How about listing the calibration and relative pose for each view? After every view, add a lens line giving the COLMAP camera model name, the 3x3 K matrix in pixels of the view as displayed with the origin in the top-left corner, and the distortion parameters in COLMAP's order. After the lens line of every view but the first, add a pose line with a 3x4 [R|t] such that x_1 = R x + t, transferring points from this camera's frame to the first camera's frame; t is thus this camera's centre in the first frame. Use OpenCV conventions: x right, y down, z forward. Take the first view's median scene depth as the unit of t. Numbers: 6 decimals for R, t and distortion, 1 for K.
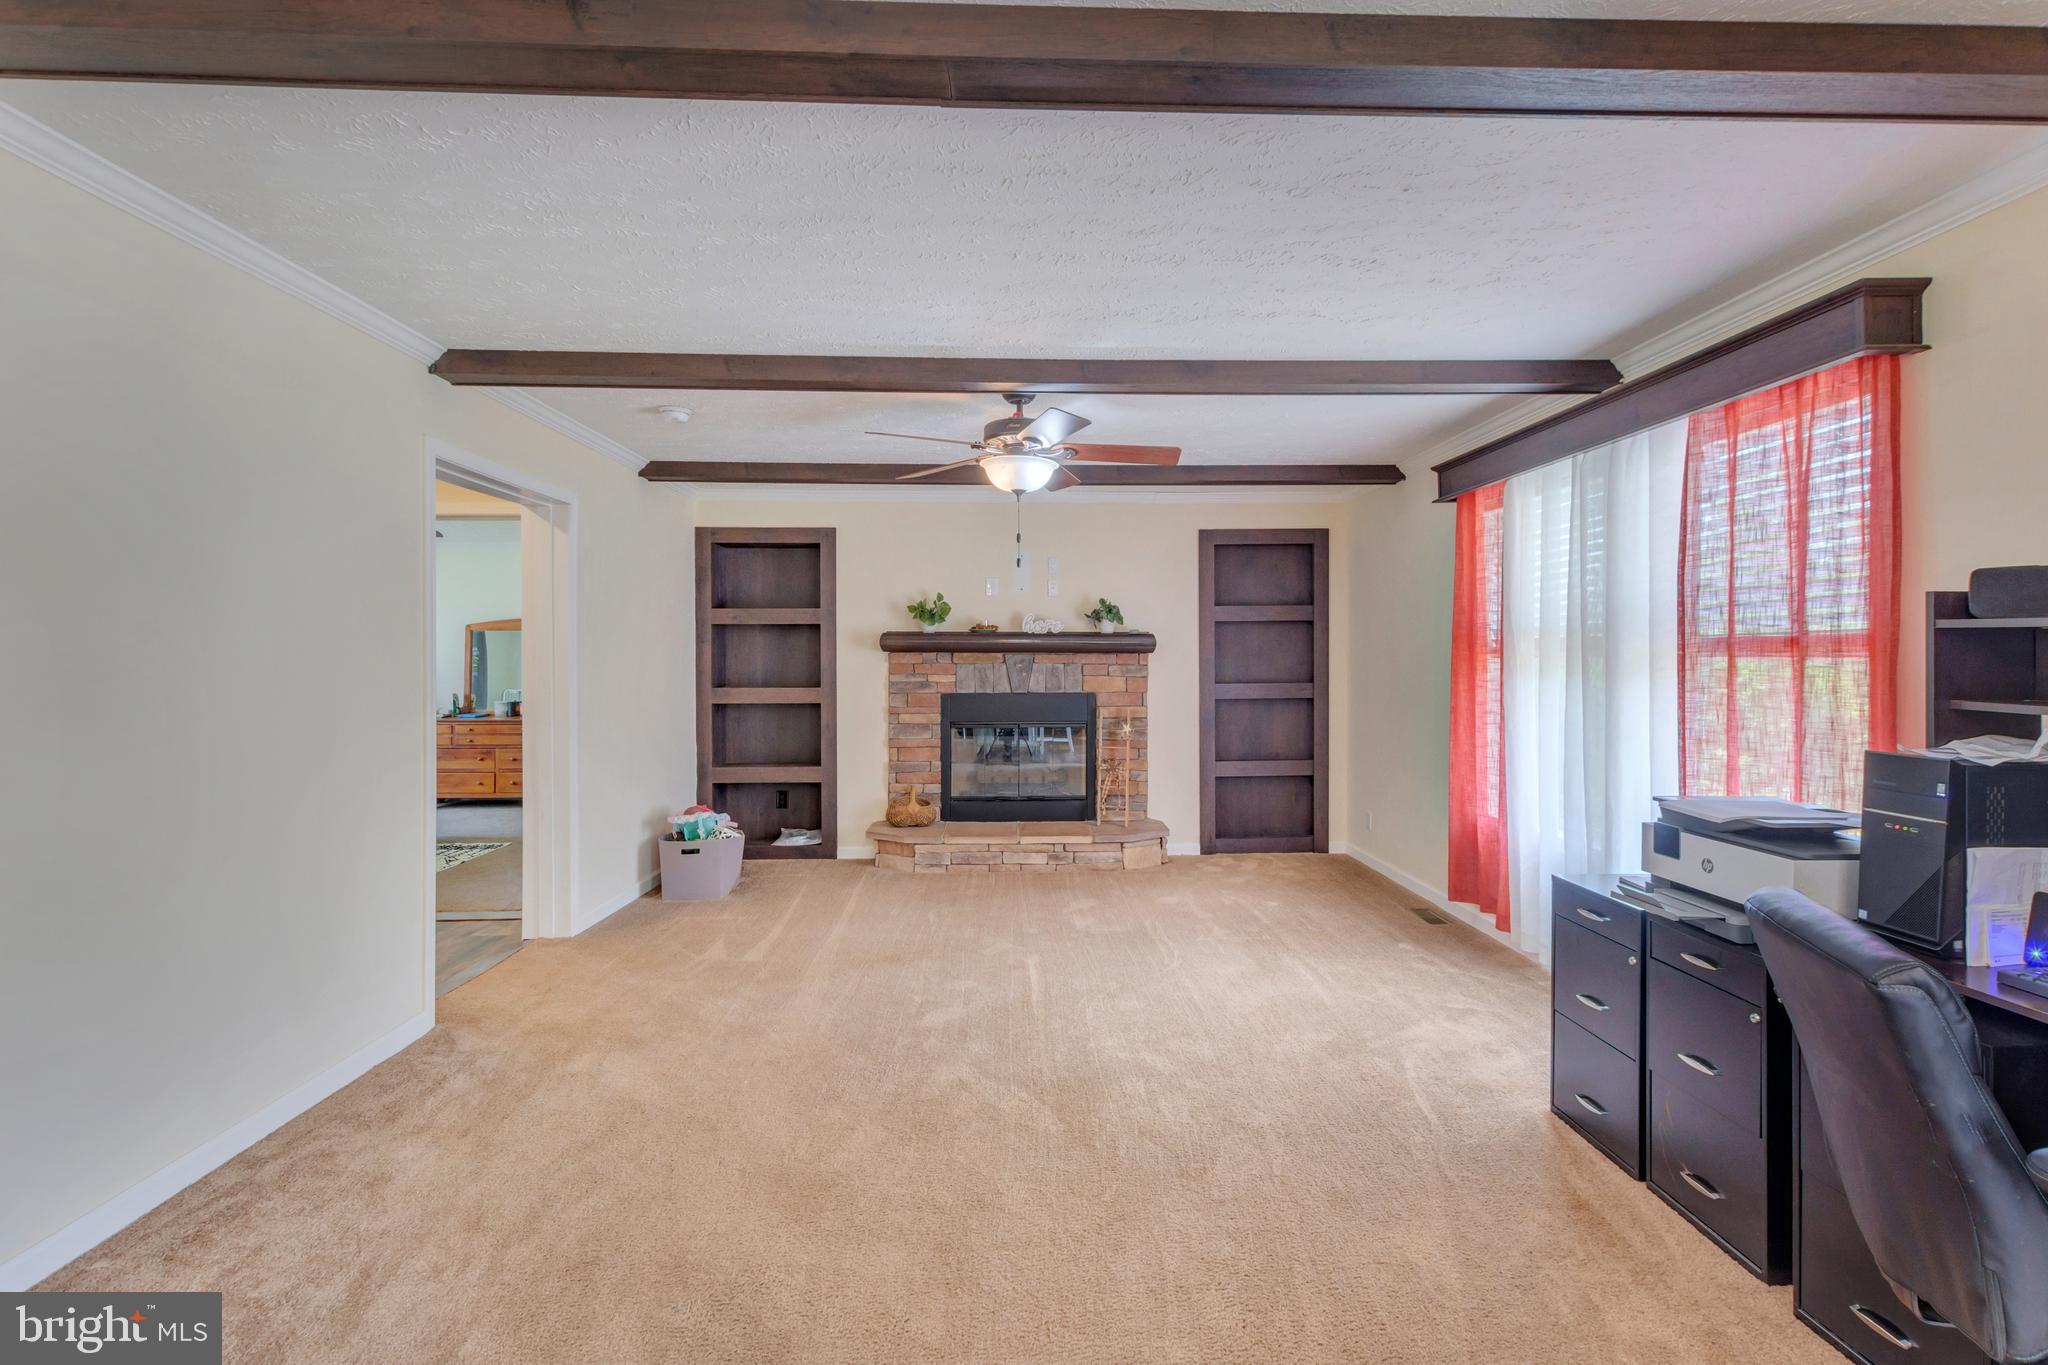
lens RADIAL K [[918.4, 0, 1039.8], [0, 918.4, 663.3], [0, 0, 1]] dist [0.008029, -0.002273]
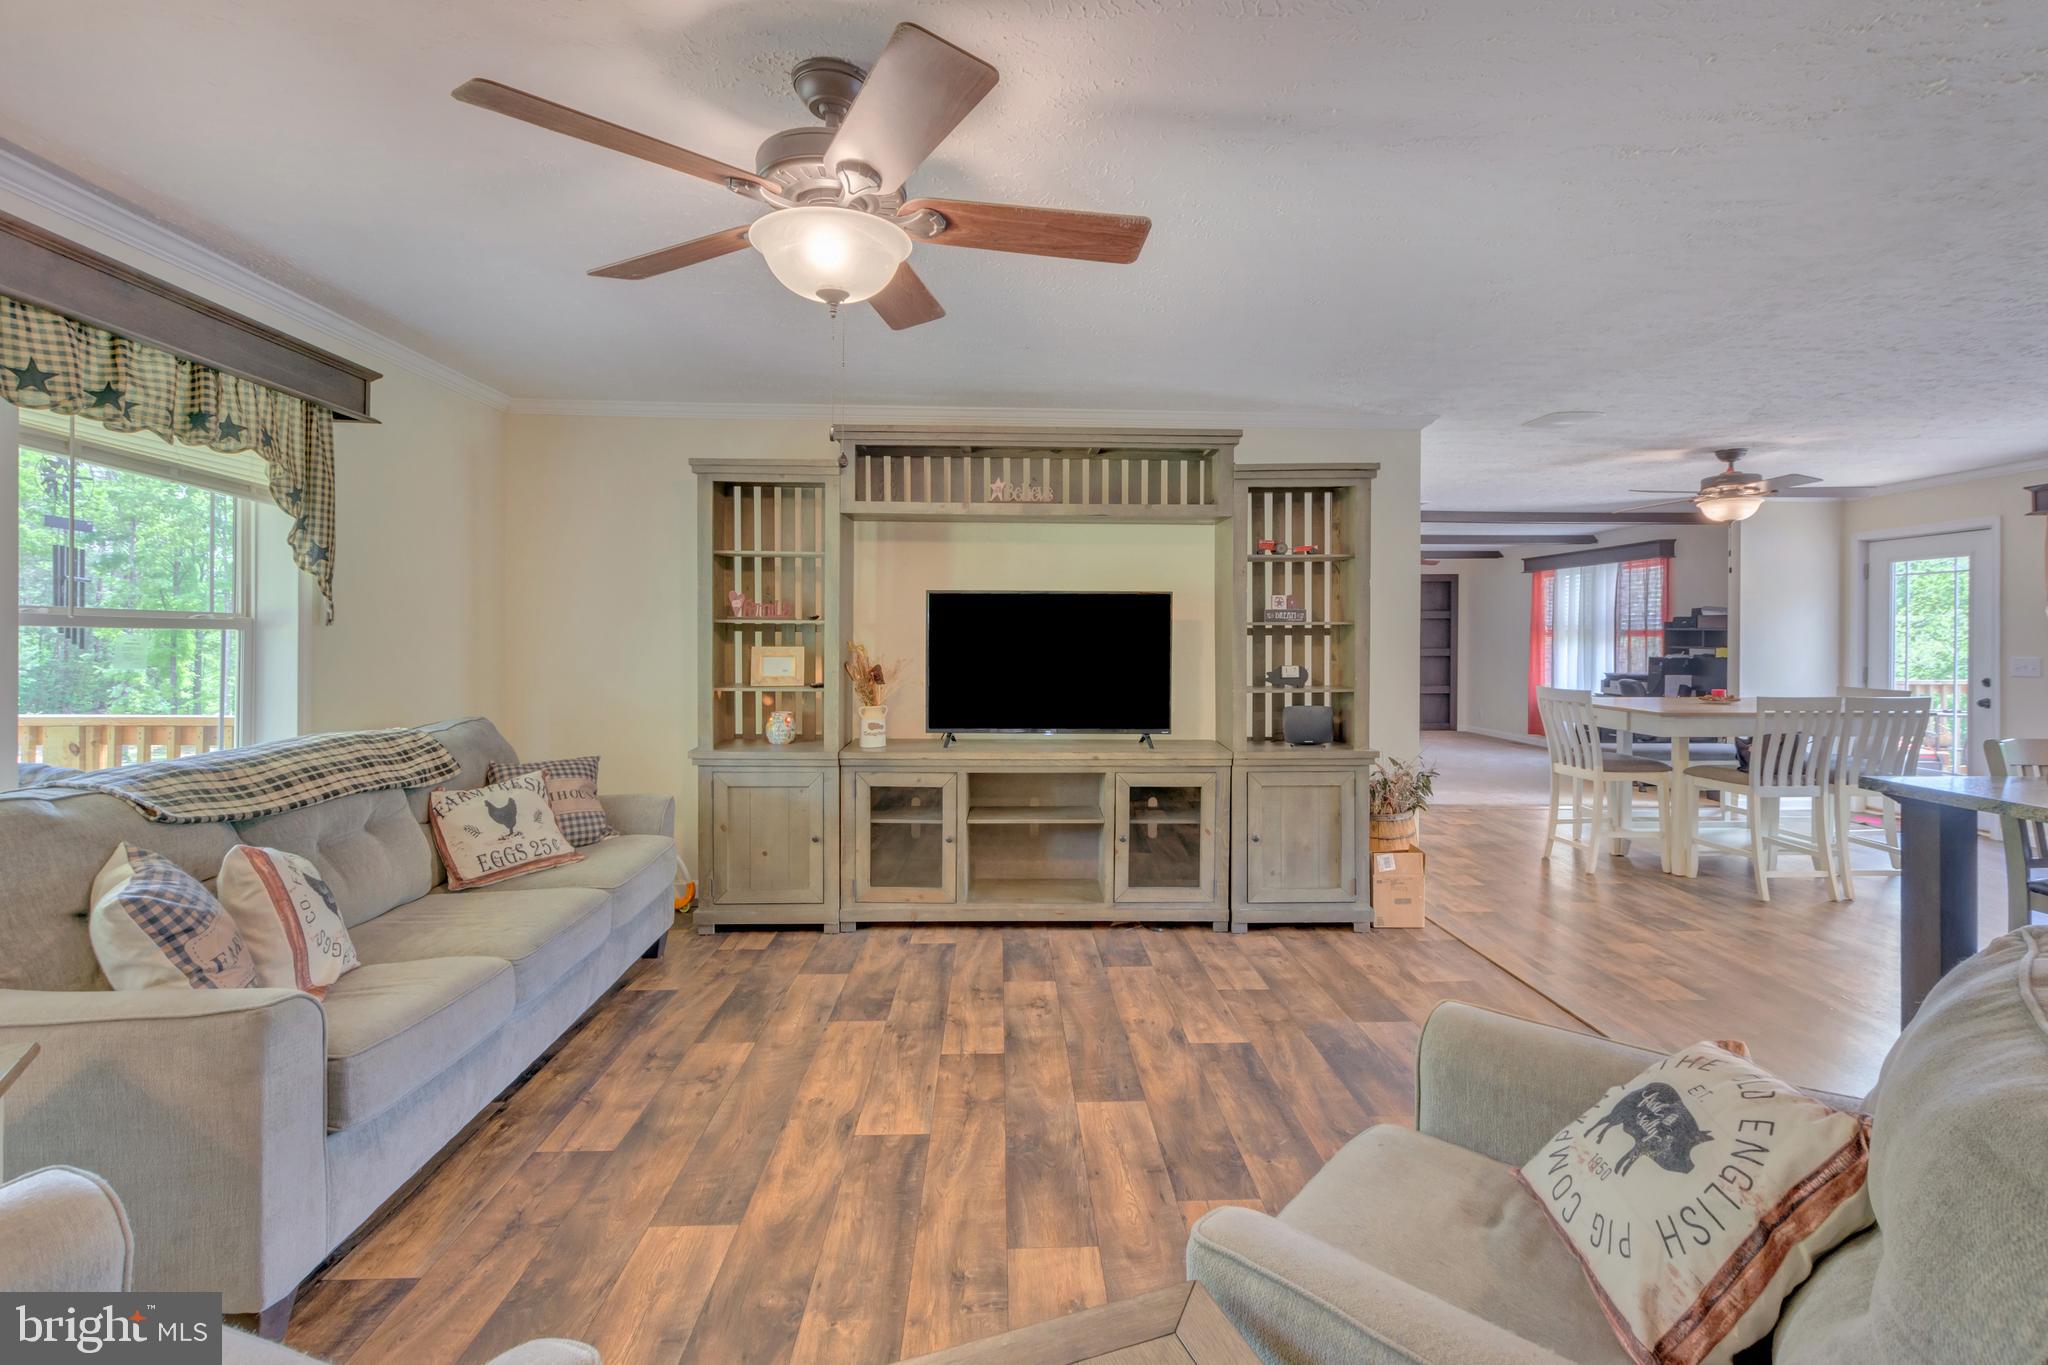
lens RADIAL K [[918.4, 0, 1041.2], [0, 918.4, 635.3], [0, 0, 1]] dist [0.008029, -0.002273]
pose [[0.999911, 0.007247, 0.011198, -1.379856], [-0.007186, 0.999959, -0.005509, 0.022223], [-0.011237, 0.005428, 0.999922, -2.249646]]
